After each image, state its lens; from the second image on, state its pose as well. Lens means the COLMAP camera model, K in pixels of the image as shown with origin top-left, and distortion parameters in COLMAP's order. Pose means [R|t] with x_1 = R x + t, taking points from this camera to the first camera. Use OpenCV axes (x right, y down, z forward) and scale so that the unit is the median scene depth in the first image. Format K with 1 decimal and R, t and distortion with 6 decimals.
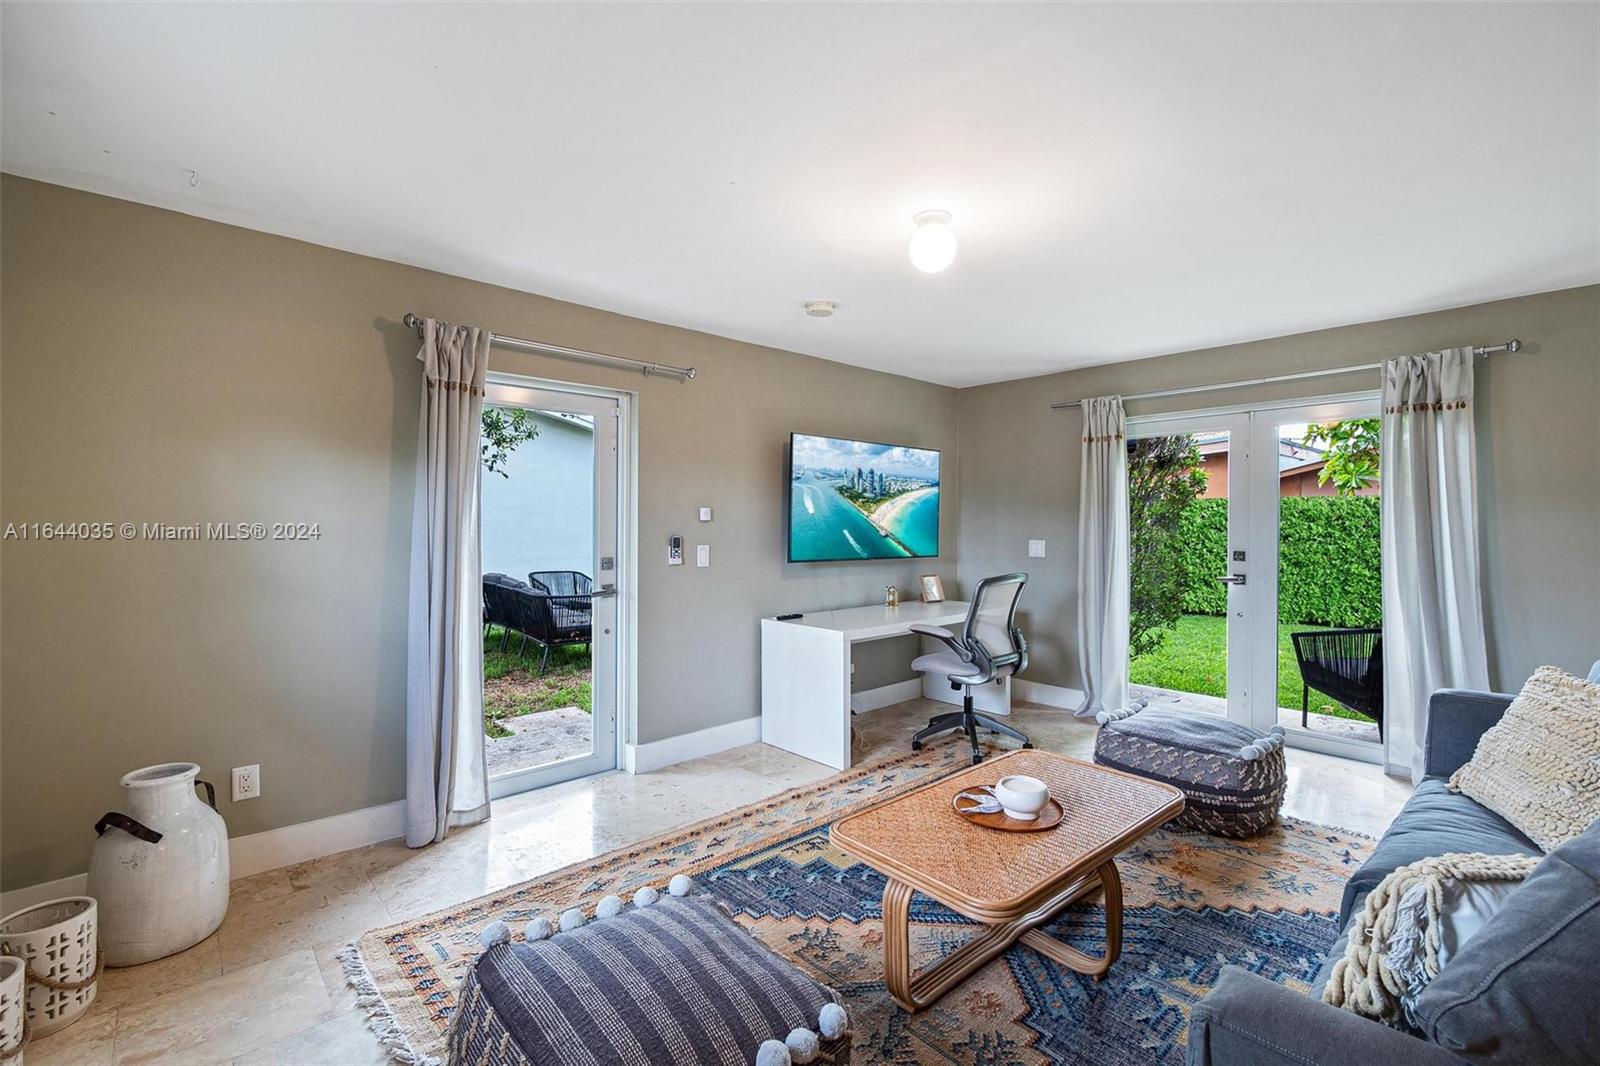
lens RADIAL K [[676.0, 0, 789.0], [0, 676.0, 524.6], [0, 0, 1]] dist [-0.009486, 0.000555]
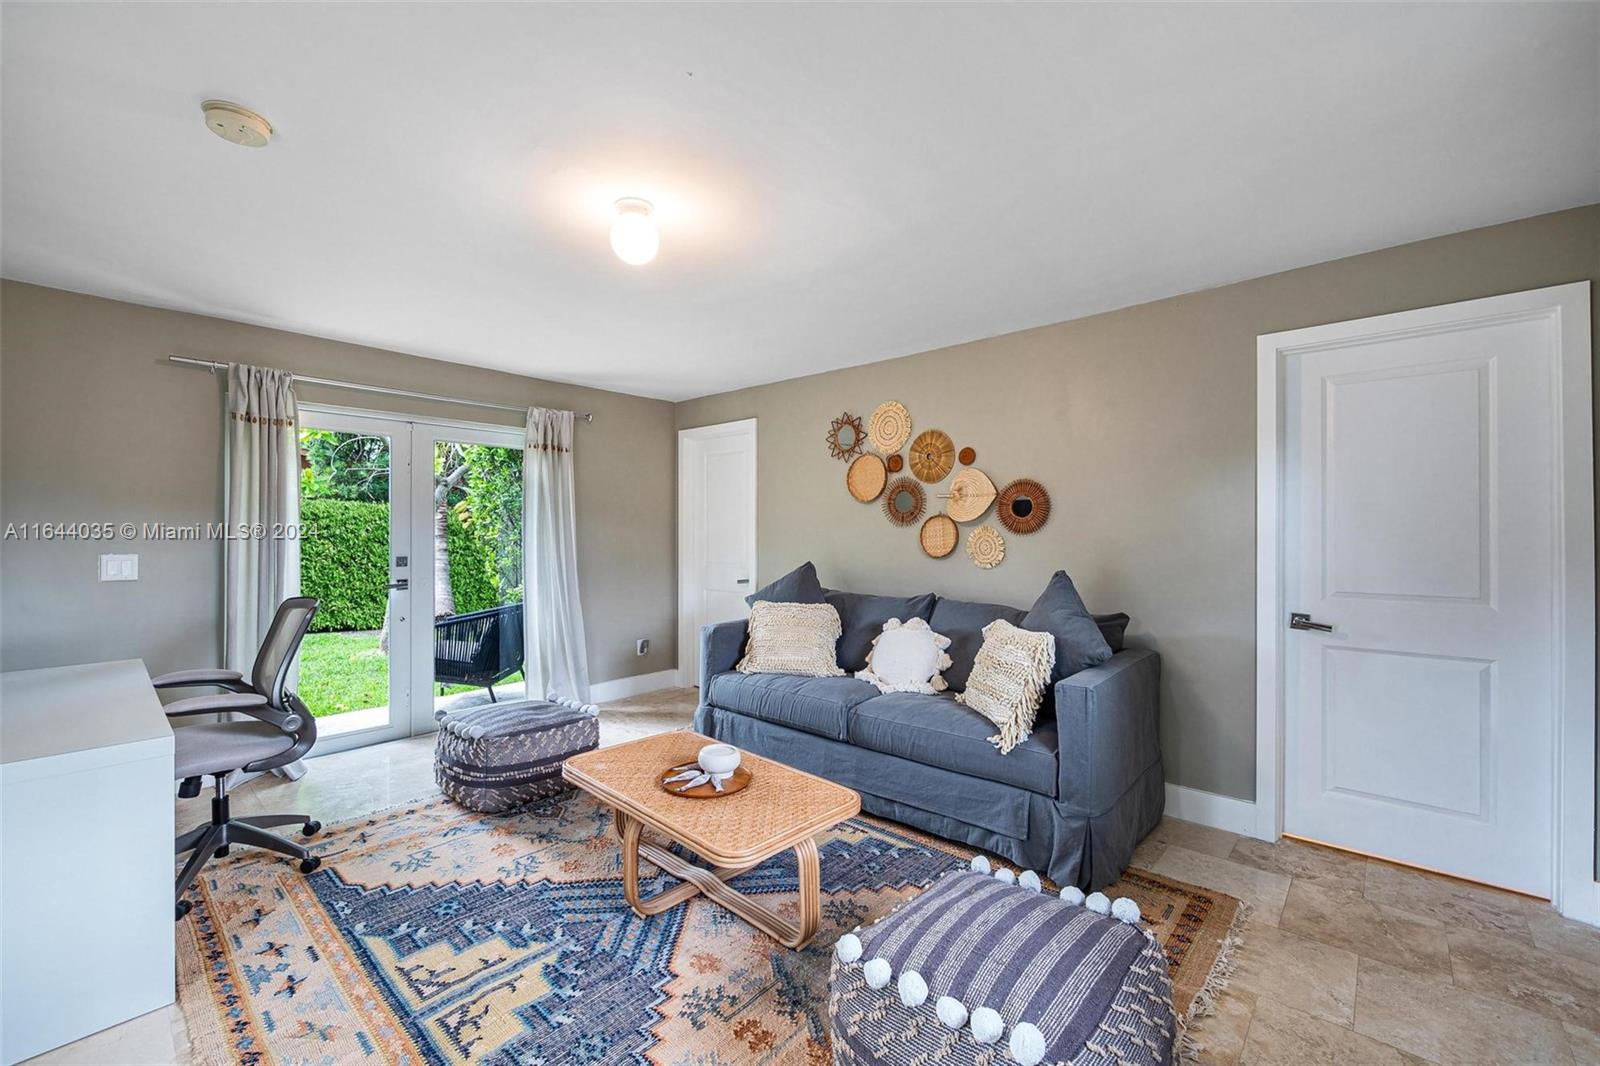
lens RADIAL K [[665.9, 0, 850.9], [0, 665.9, 531.9], [0, 0, 1]] dist [-0.008196, 0.000285]
pose [[-0.151056, -0.002088, 0.988523, -0.496053], [-0.004970, 0.999987, 0.001353, -0.002744], [-0.988513, -0.004709, -0.151064, 0.554557]]
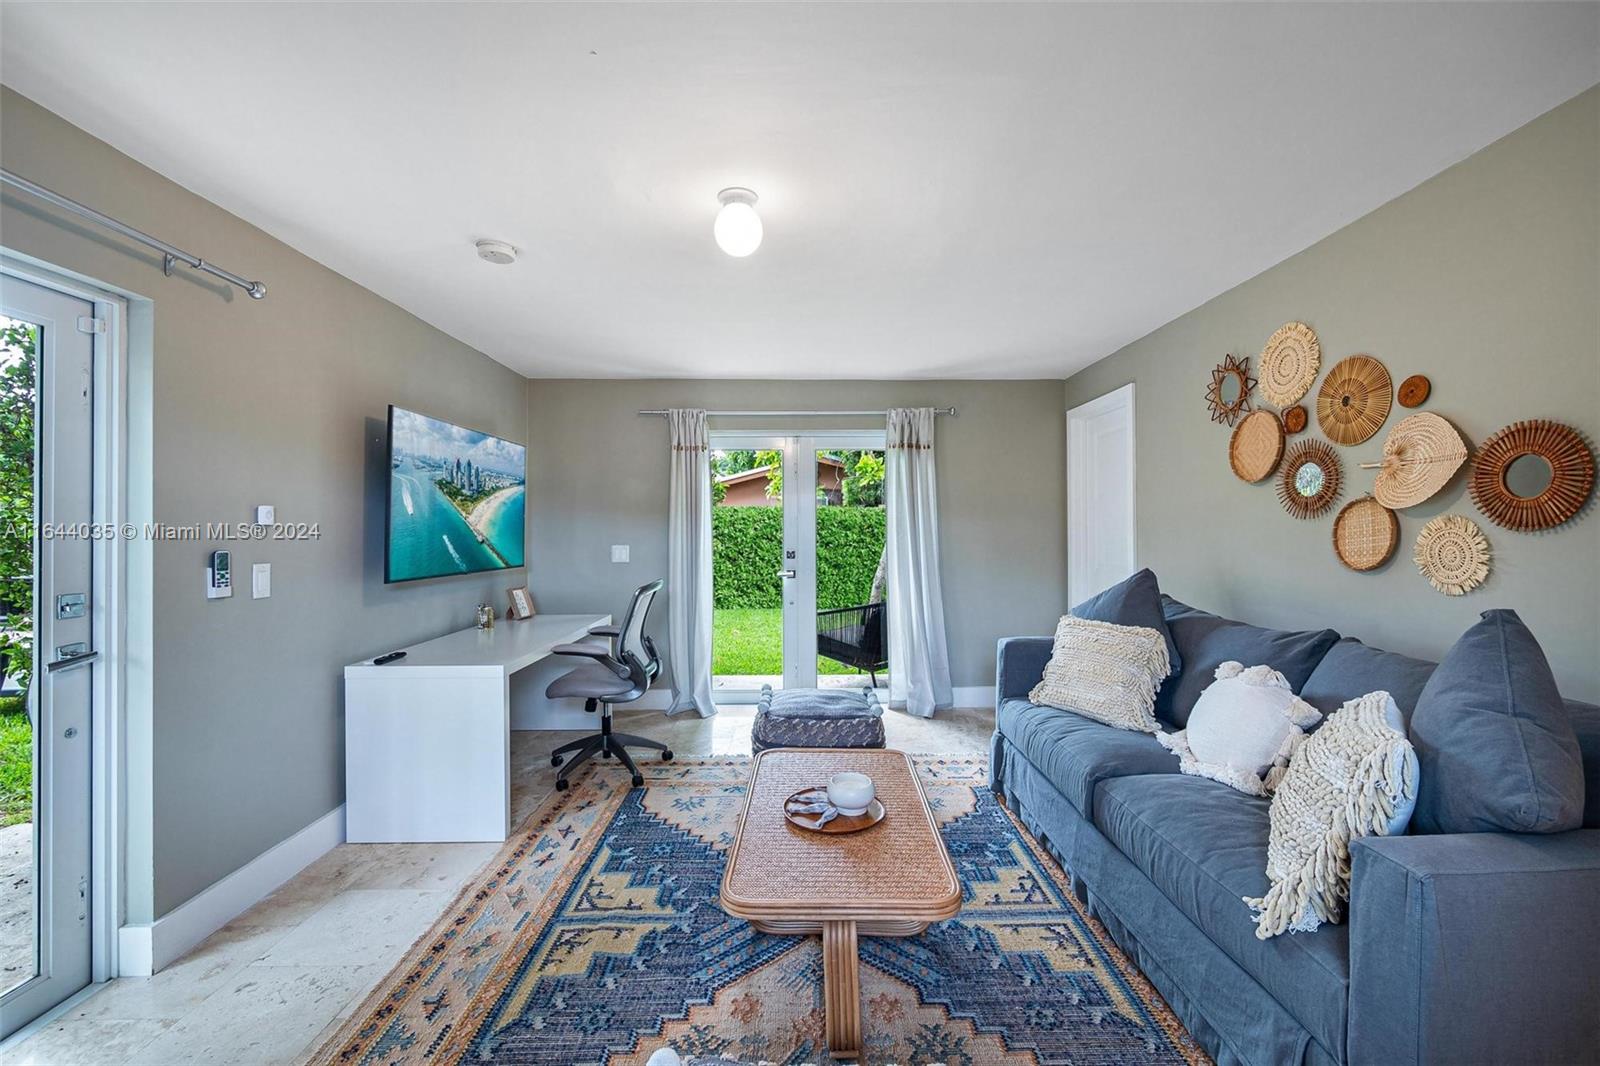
lens RADIAL K [[676.0, 0, 789.0], [0, 676.0, 524.6], [0, 0, 1]] dist [-0.009486, 0.000555]
pose [[0.662851, 0.001144, 0.748750, -0.286516], [0.001615, 0.999994, -0.002957, -0.003371], [-0.748749, 0.003169, 0.662846, 0.224496]]
